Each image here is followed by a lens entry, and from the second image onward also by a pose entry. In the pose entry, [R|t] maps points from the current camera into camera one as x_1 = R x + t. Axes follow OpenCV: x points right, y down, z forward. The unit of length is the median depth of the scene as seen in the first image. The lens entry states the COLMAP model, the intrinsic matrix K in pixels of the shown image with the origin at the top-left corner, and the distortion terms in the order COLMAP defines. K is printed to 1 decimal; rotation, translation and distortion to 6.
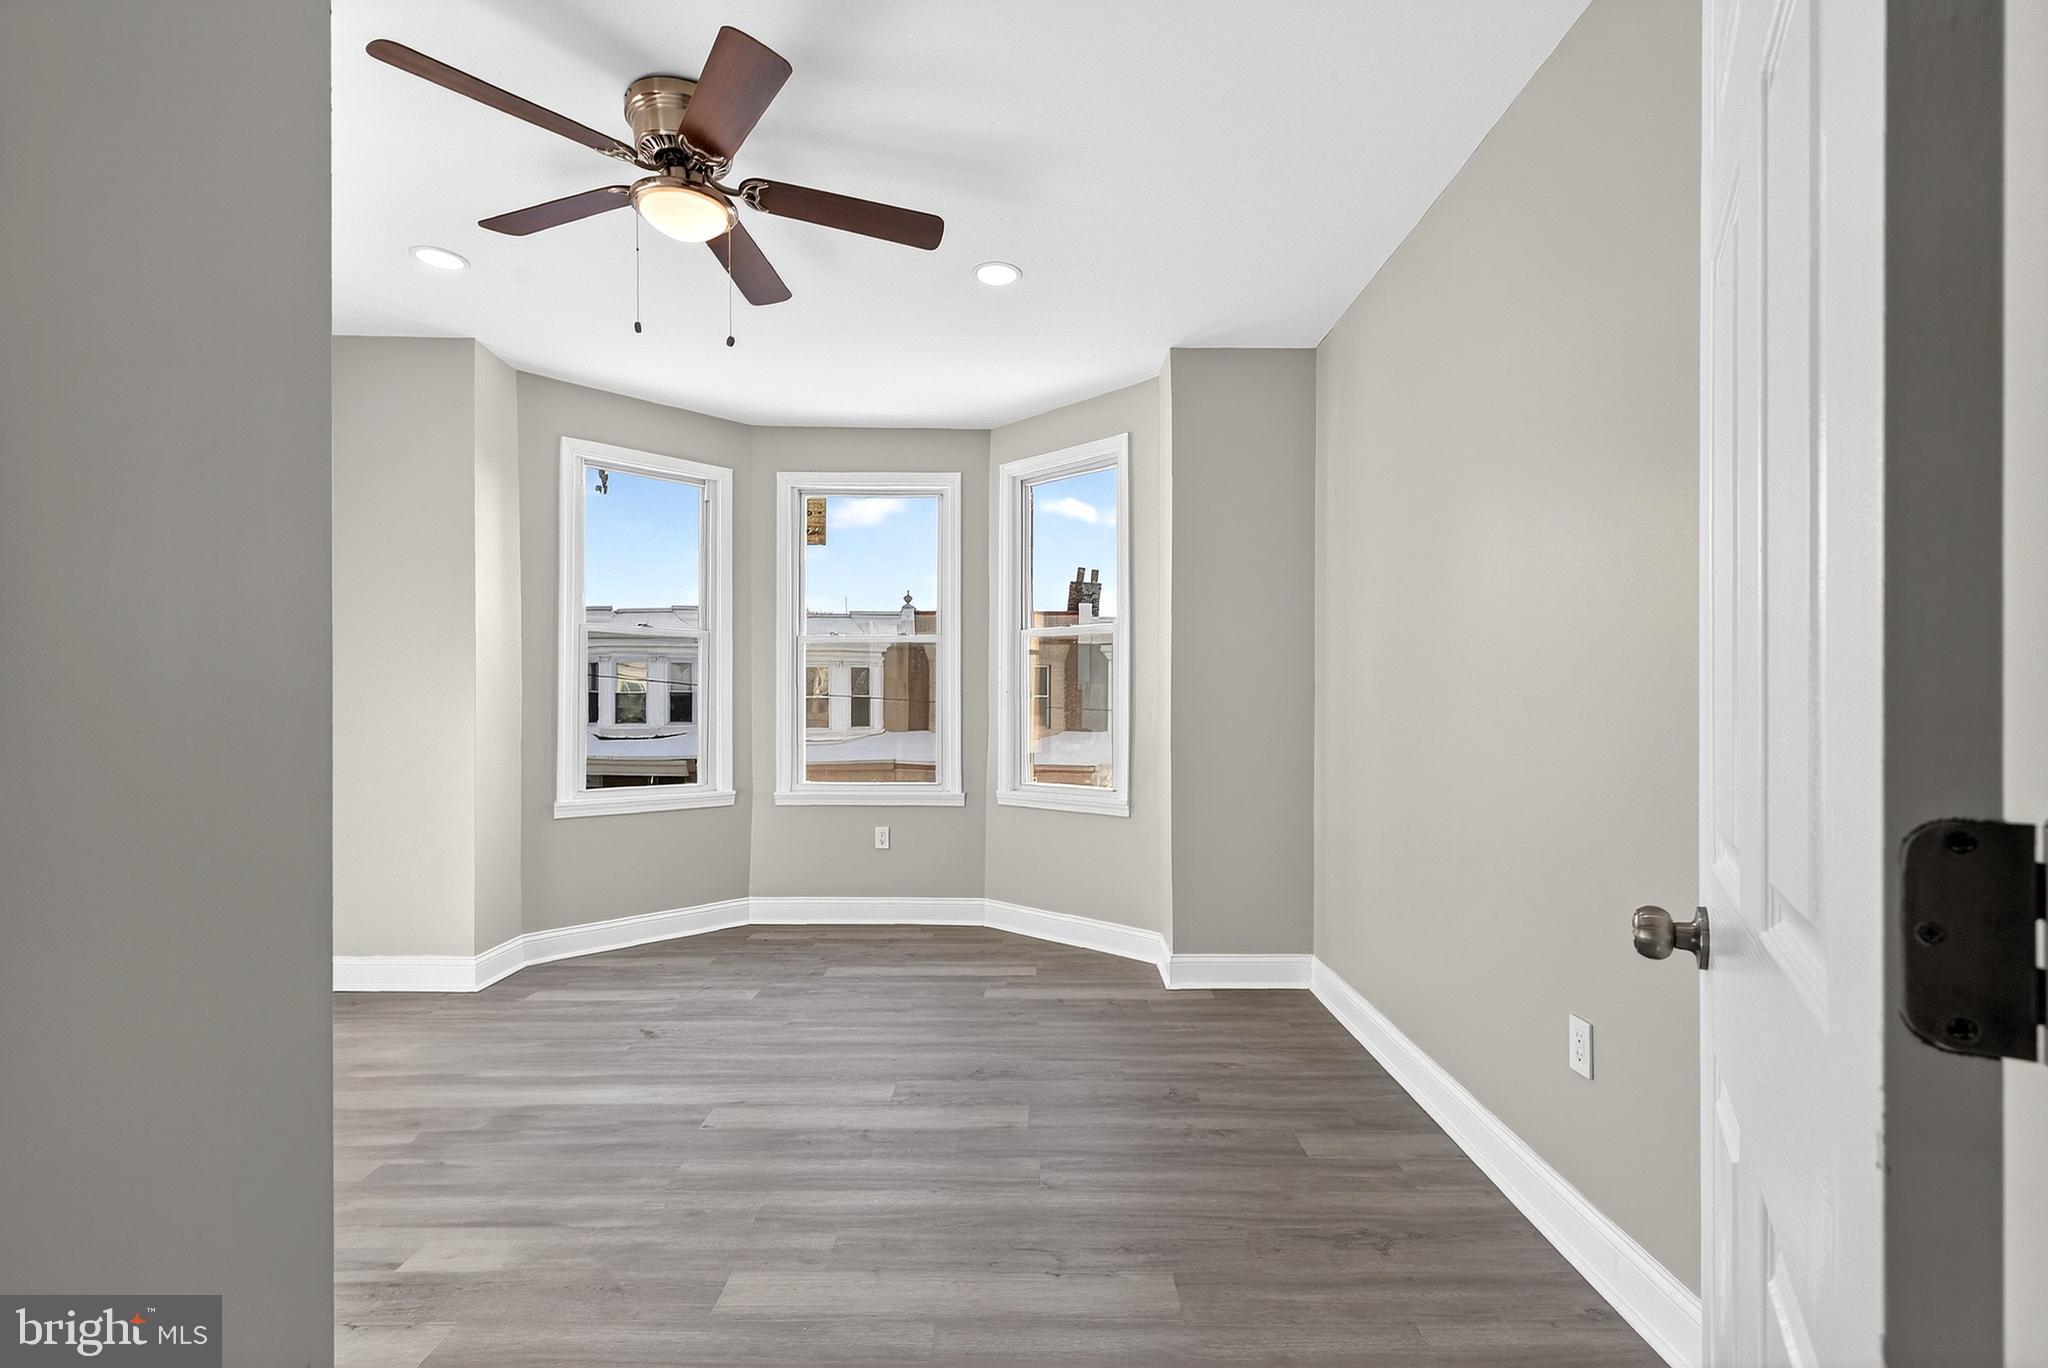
lens RADIAL K [[904.2, 0, 1030.3], [0, 904.2, 687.6], [0, 0, 1]] dist [0.011930, -0.000829]
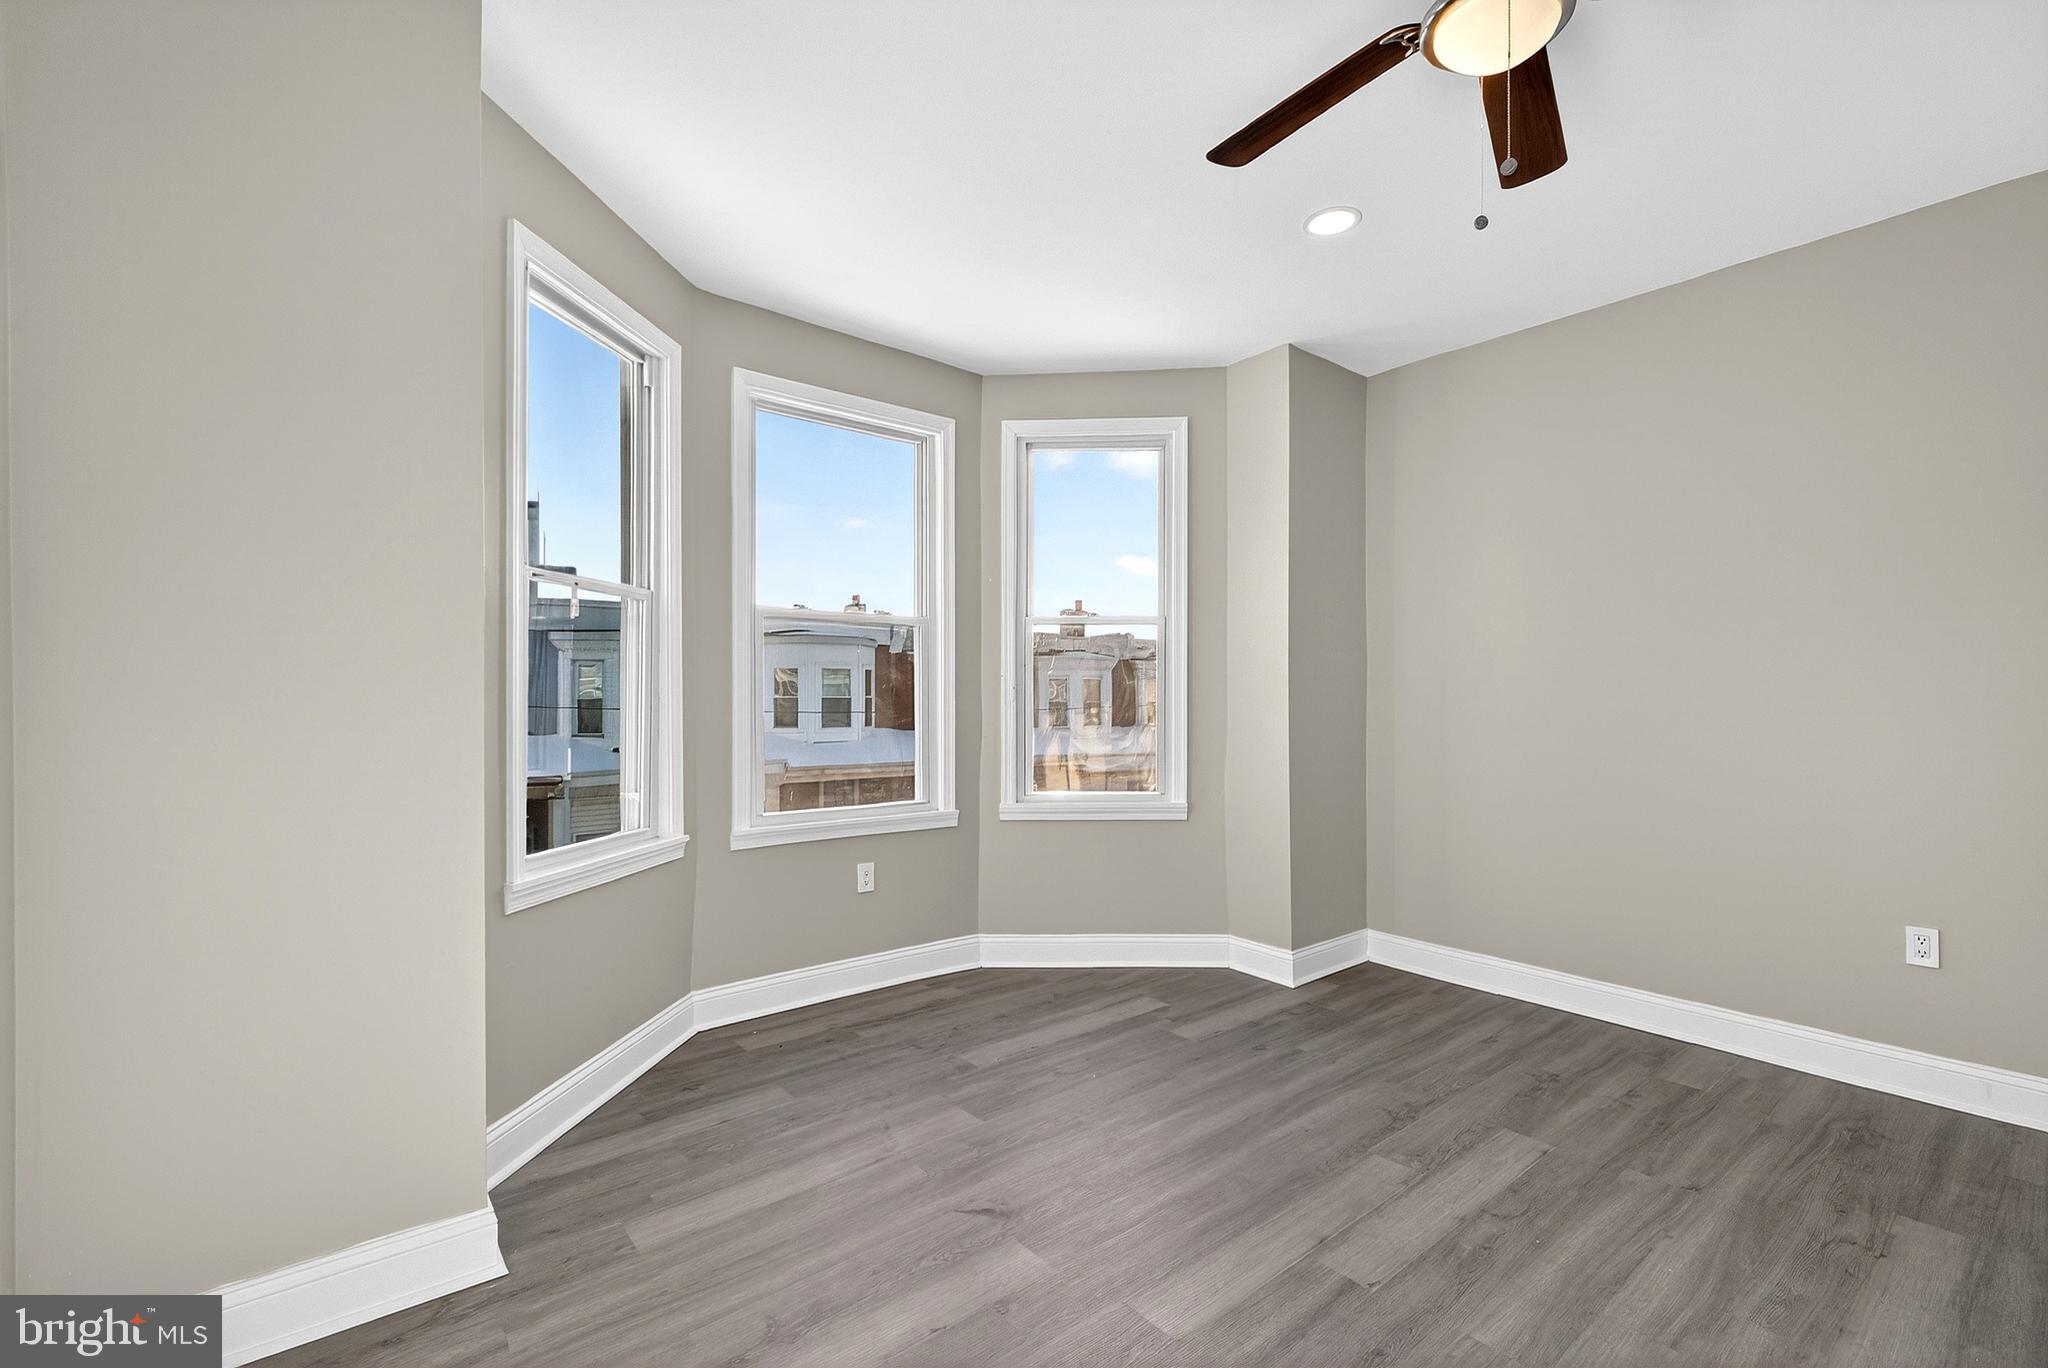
lens RADIAL K [[904.2, 0, 1024.9], [0, 904.2, 689.3], [0, 0, 1]] dist [0.011930, -0.000829]
pose [[0.765645, 0.005386, 0.643241, -0.697285], [-0.010696, 0.999933, 0.004359, 0.002987], [-0.643175, -0.010218, 0.765651, 0.416281]]
